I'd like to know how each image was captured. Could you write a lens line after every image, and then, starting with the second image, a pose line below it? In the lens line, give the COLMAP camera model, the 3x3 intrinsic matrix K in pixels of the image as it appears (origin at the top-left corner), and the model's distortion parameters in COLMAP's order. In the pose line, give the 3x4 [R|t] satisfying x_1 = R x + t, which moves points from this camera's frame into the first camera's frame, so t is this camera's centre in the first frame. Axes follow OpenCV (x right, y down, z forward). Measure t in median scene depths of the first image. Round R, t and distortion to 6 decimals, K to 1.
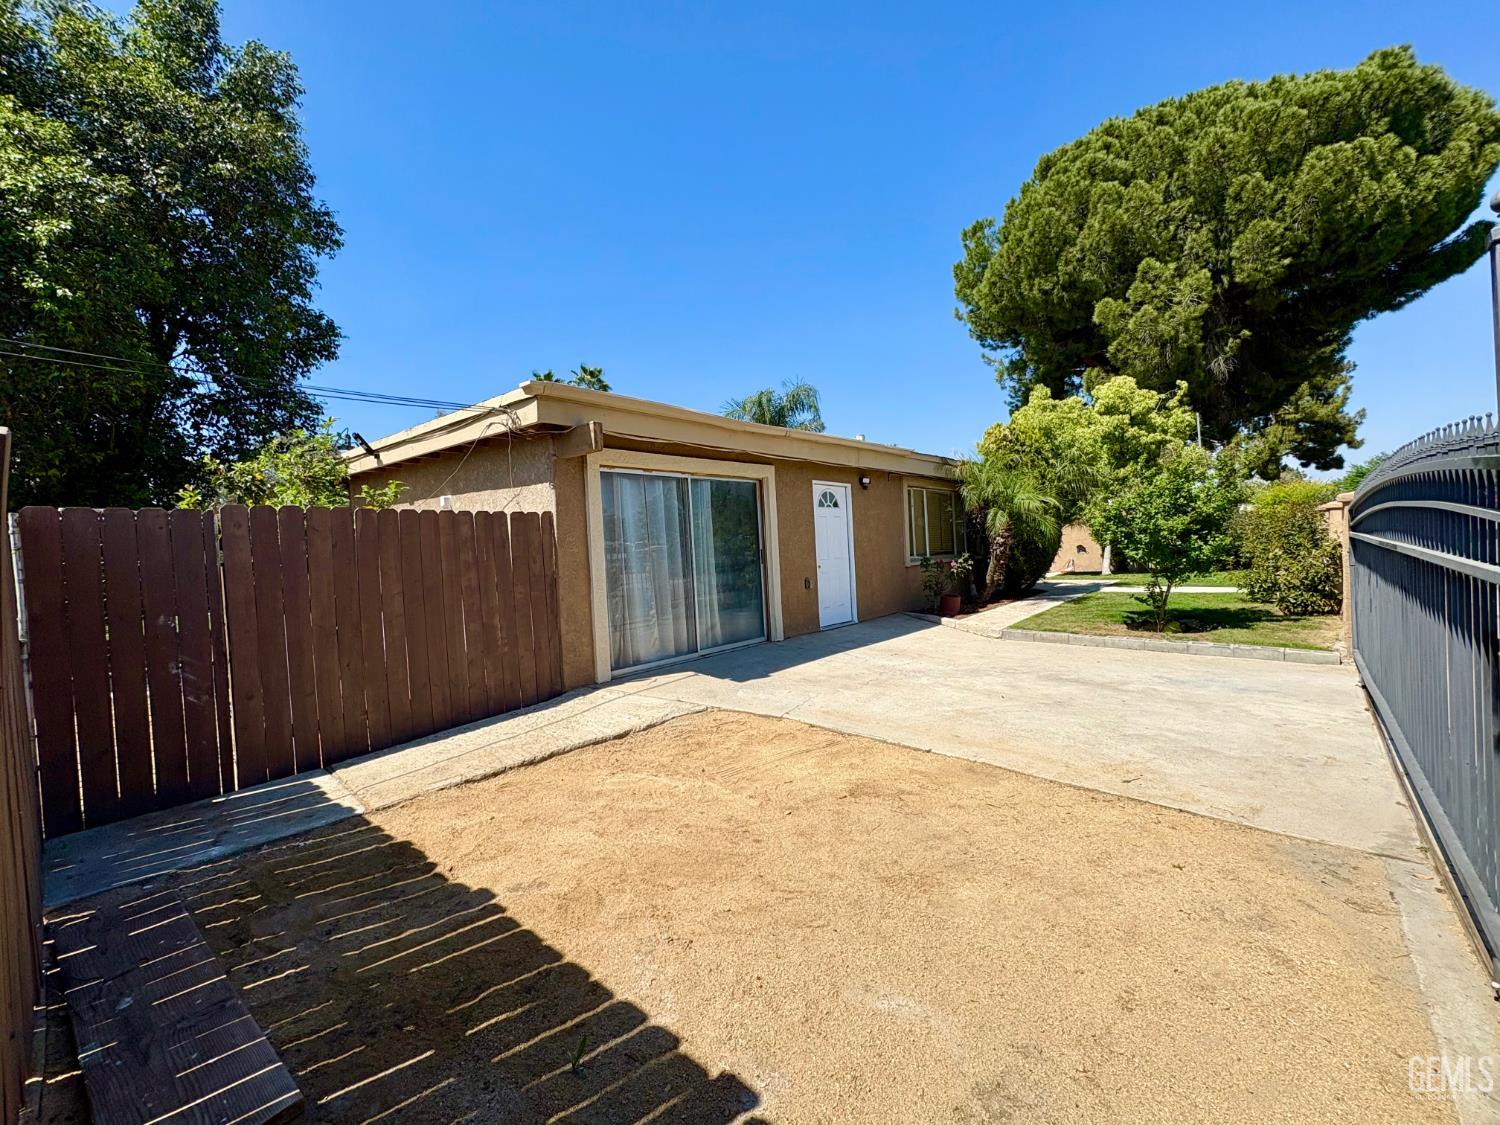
lens RADIAL K [[589.3, 0, 750.0], [0, 589.3, 562.5], [0, 0, 1]] dist [-0.000570, 0.000666]
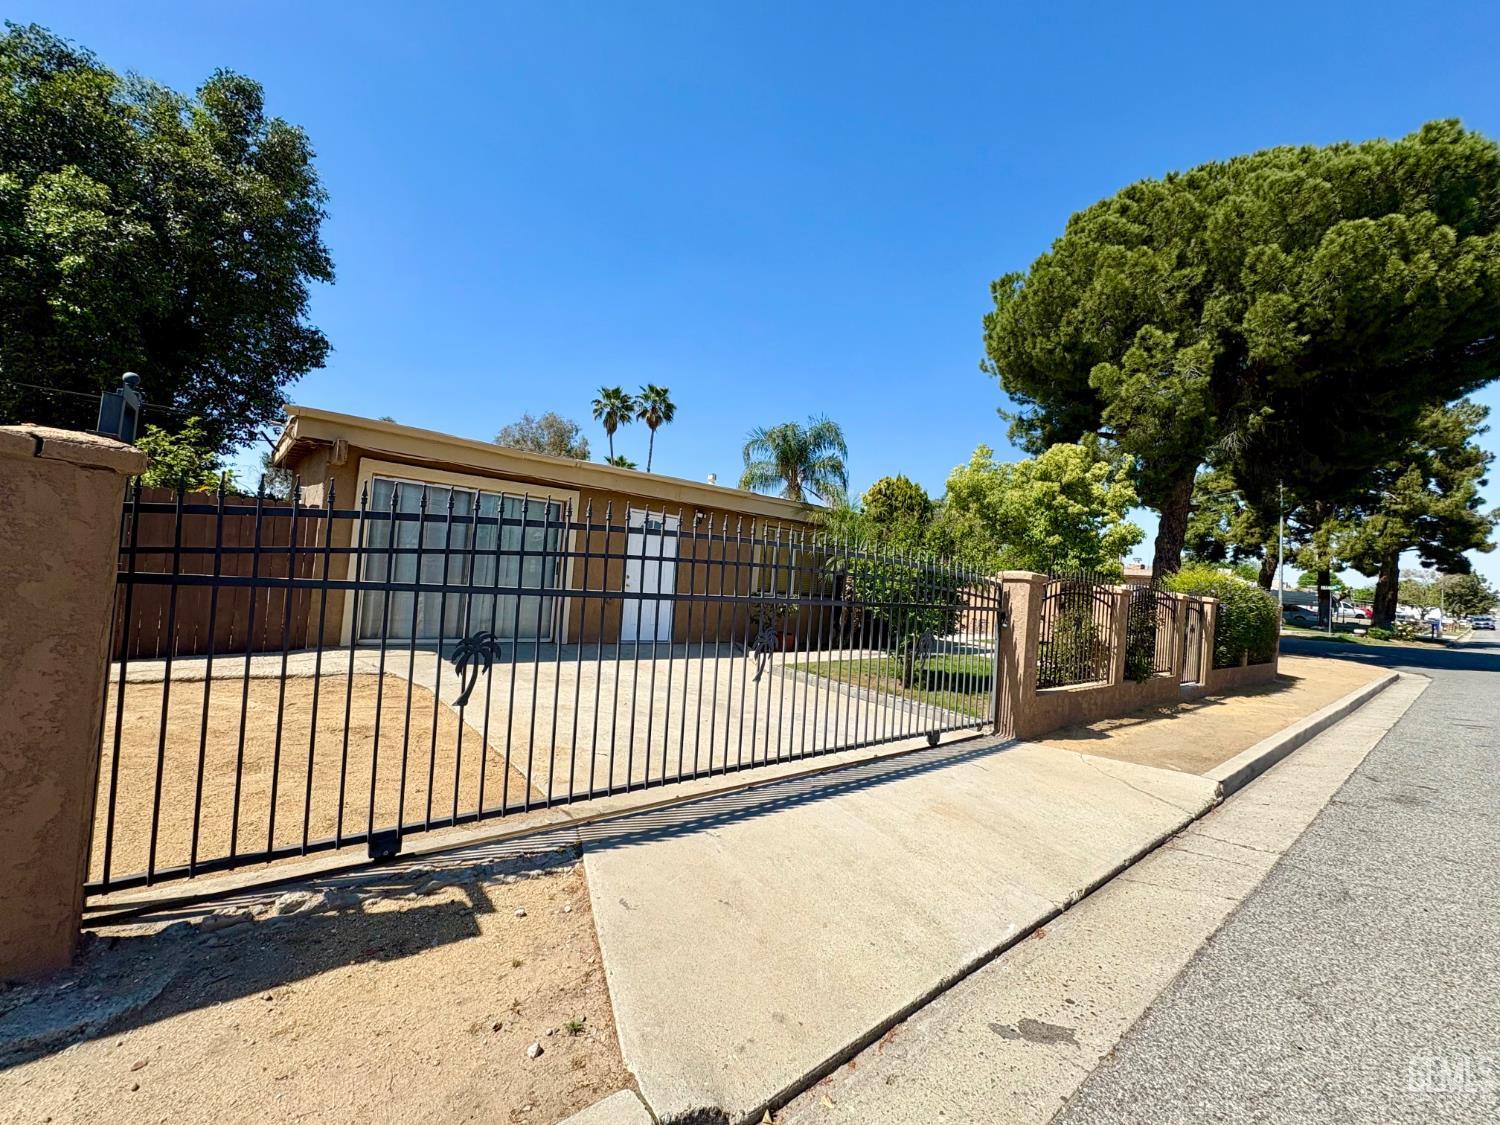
lens RADIAL K [[607.8, 0, 750.0], [0, 607.8, 562.5], [0, 0, 1]] dist [0.000489, -0.000528]
pose [[0.981327, 0.123385, -0.147560, 0.244546], [-0.130445, 0.990683, -0.039124, -0.011136], [0.141358, 0.057642, 0.988279, -0.047981]]
